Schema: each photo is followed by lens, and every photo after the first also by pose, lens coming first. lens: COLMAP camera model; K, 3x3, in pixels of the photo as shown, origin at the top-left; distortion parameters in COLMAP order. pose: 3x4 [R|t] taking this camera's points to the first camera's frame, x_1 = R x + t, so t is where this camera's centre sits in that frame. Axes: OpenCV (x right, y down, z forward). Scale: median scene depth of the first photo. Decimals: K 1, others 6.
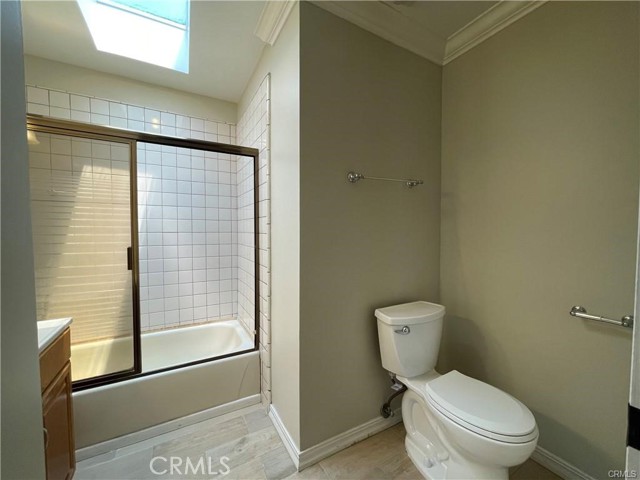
lens RADIAL K [[256.8, 0, 314.7], [0, 256.8, 241.4], [0, 0, 1]] dist [-0.004008, -0.000483]
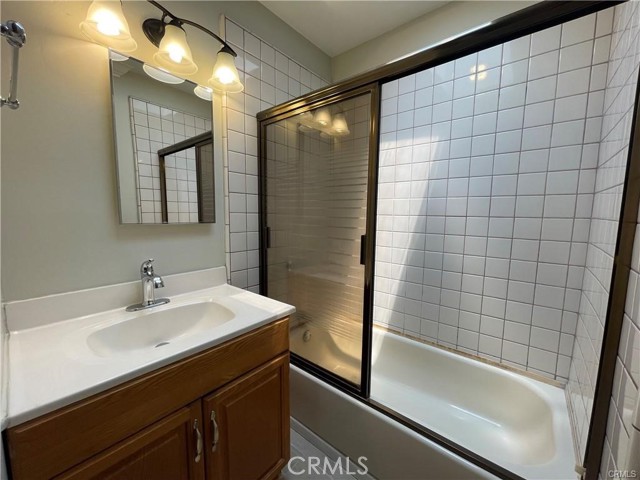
lens RADIAL K [[256.8, 0, 319.8], [0, 256.8, 240.8], [0, 0, 1]] dist [-0.004008, -0.000483]
pose [[0.357008, 0.106013, -0.928066, -0.040937], [-0.048496, 0.994303, 0.094924, -0.016351], [0.932842, 0.011119, 0.360115, 0.393016]]
